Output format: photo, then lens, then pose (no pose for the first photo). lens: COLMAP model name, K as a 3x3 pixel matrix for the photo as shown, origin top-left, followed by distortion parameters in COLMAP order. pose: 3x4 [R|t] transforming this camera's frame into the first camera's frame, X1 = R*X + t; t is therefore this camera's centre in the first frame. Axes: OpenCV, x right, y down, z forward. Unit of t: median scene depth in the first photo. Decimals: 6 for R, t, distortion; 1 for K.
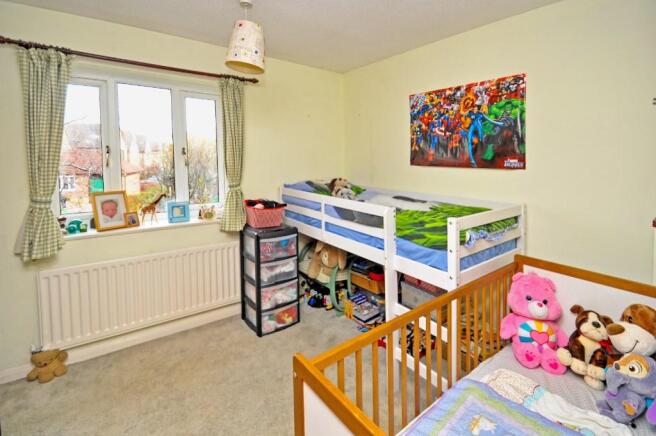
lens RADIAL K [[305.1, 0, 328.0], [0, 305.1, 218.0], [0, 0, 1]] dist [-0.004265, -0.000825]
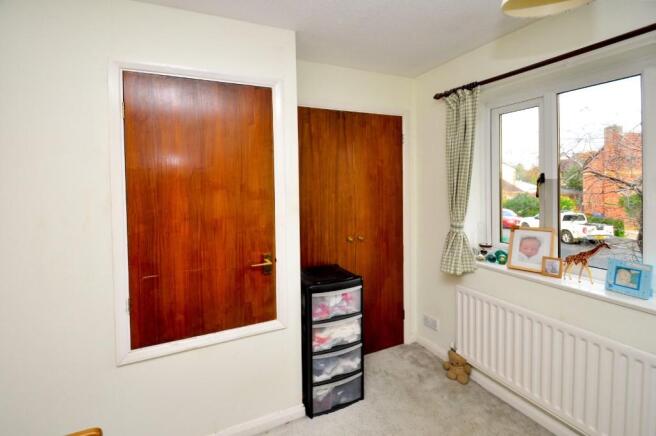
lens RADIAL K [[305.1, 0, 328.0], [0, 305.1, 218.0], [0, 0, 1]] dist [-0.004265, -0.000825]
pose [[-0.172362, 0.119813, -0.977720, 0.213742], [-0.178778, 0.972285, 0.150664, -0.145565], [0.968674, 0.200764, -0.146165, 0.602484]]
